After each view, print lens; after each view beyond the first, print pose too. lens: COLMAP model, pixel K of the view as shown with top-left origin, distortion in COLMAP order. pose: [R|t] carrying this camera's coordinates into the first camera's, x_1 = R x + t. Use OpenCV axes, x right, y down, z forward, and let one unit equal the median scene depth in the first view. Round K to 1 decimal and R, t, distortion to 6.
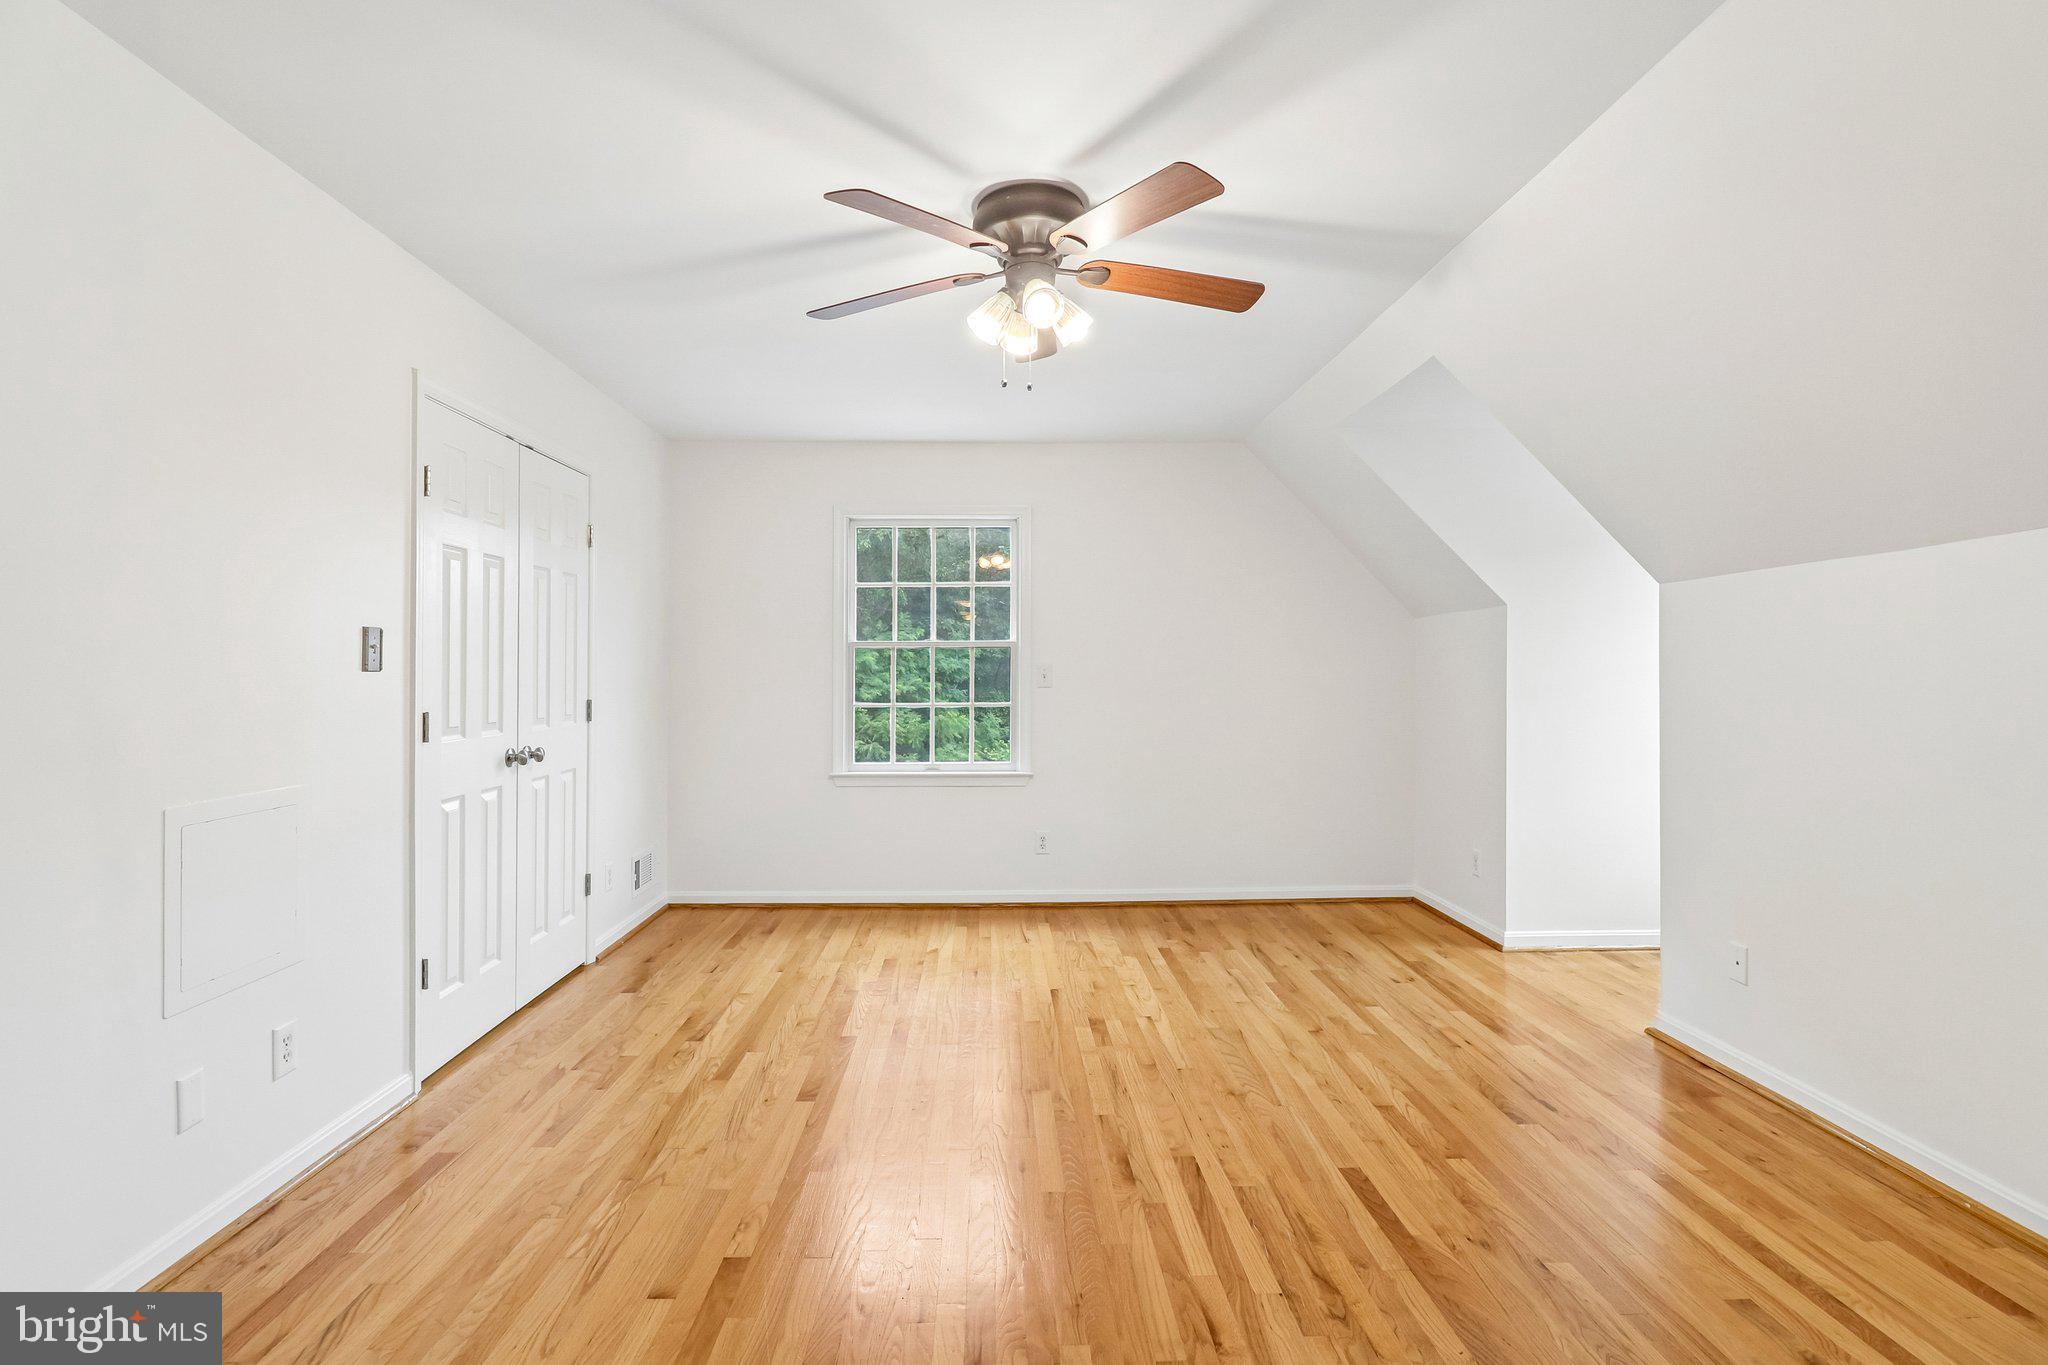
lens RADIAL K [[993.2, 0, 1012.3], [0, 993.2, 666.8], [0, 0, 1]] dist [0.013158, -0.011120]
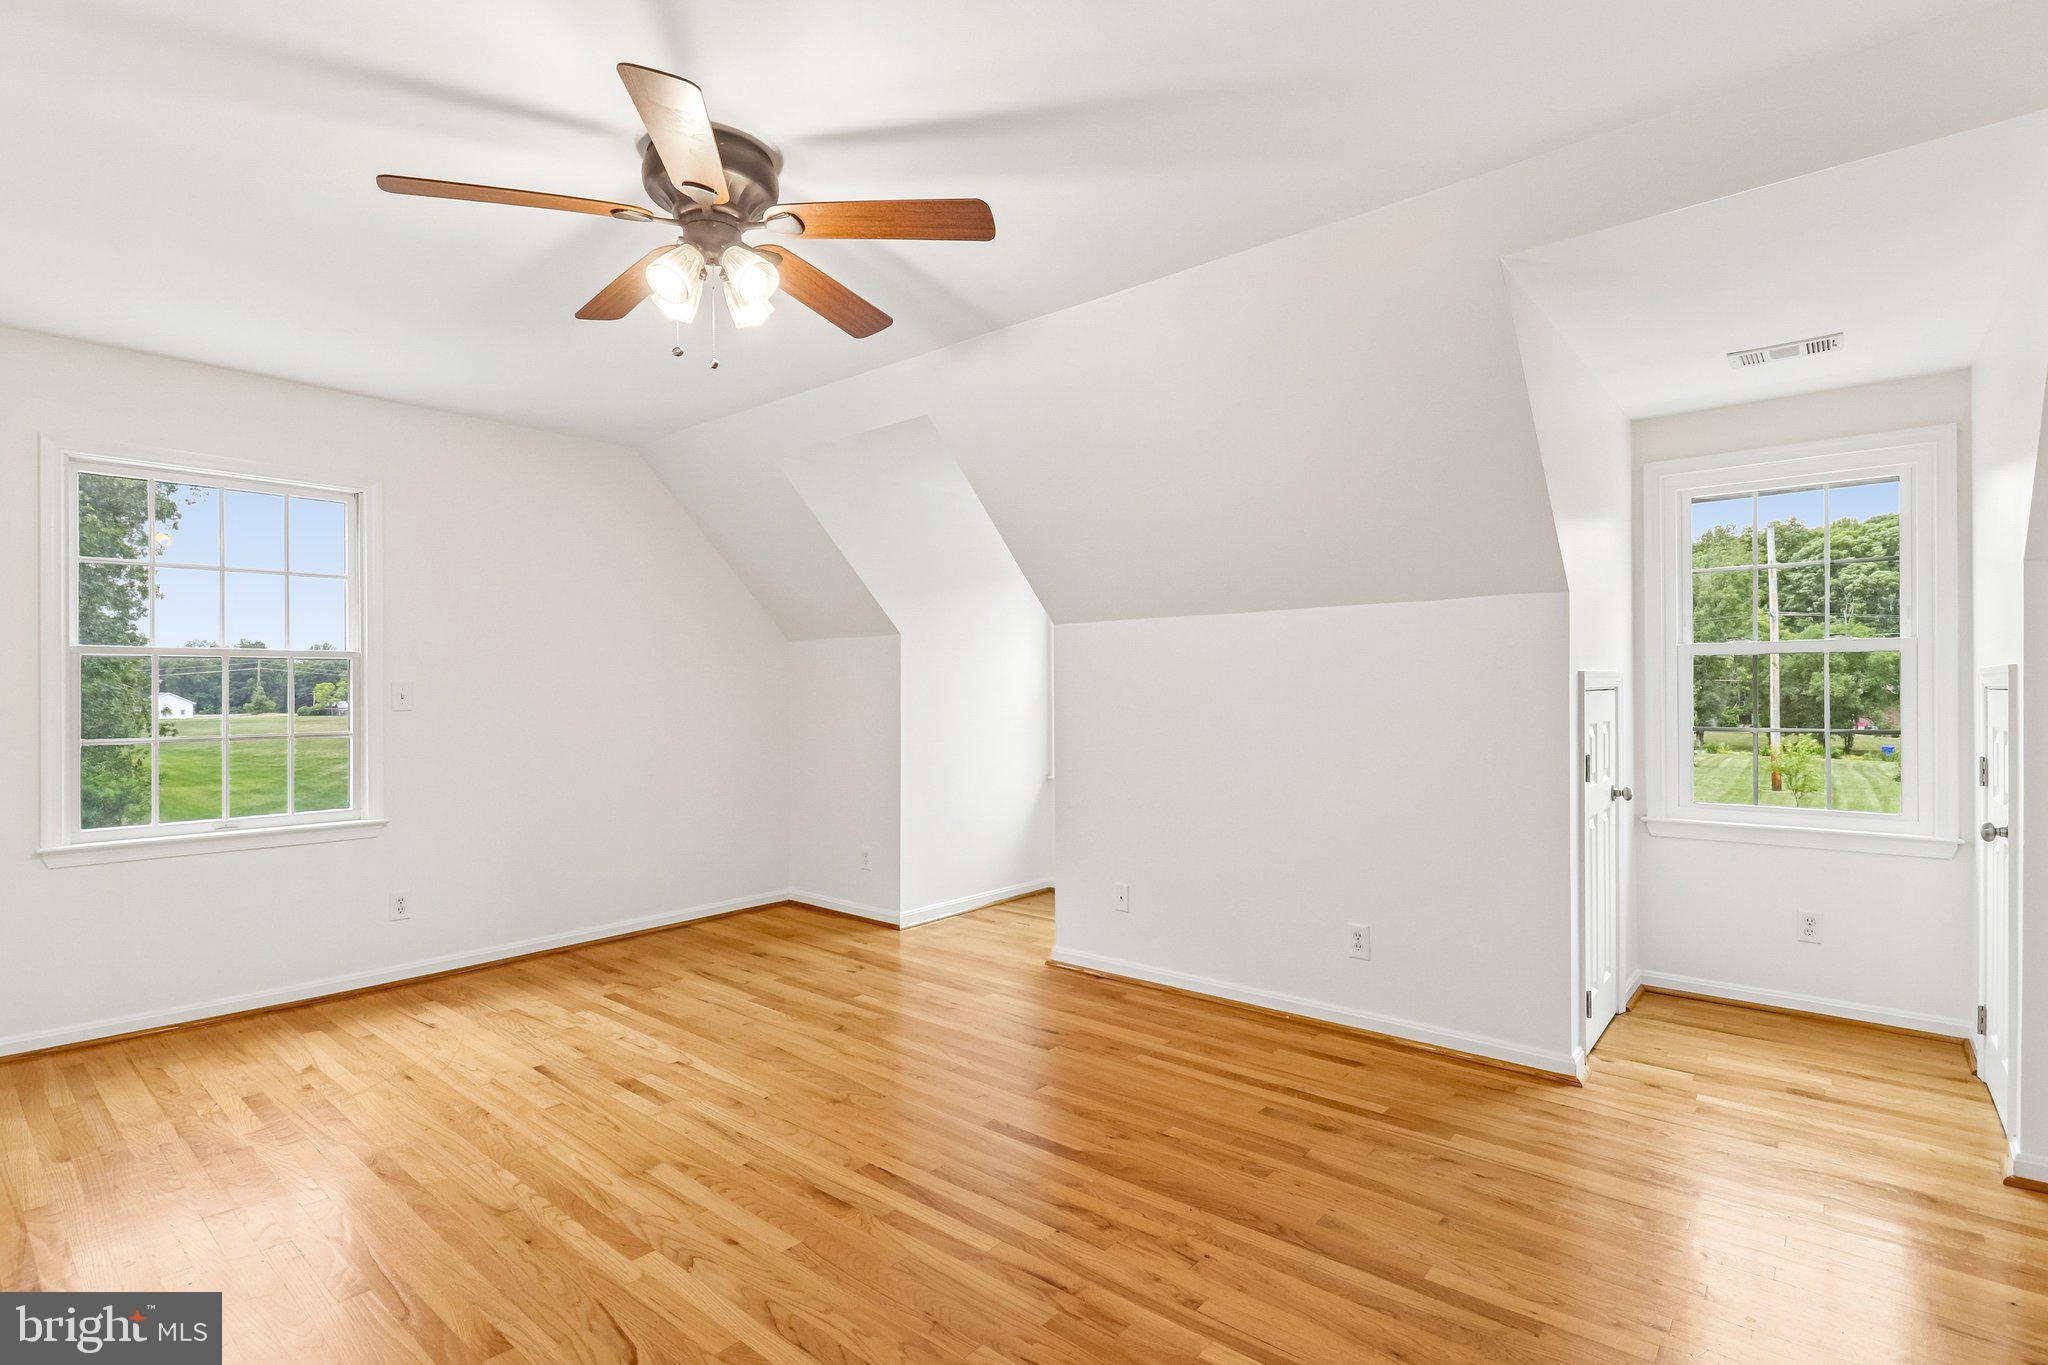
lens RADIAL K [[993.2, 0, 1005.4], [0, 993.2, 686.8], [0, 0, 1]] dist [0.013158, -0.011120]
pose [[0.681452, -0.000297, 0.731862, -0.337566], [0.002016, 0.999997, -0.001470, 0.006323], [-0.731860, 0.002477, 0.681451, 0.151162]]
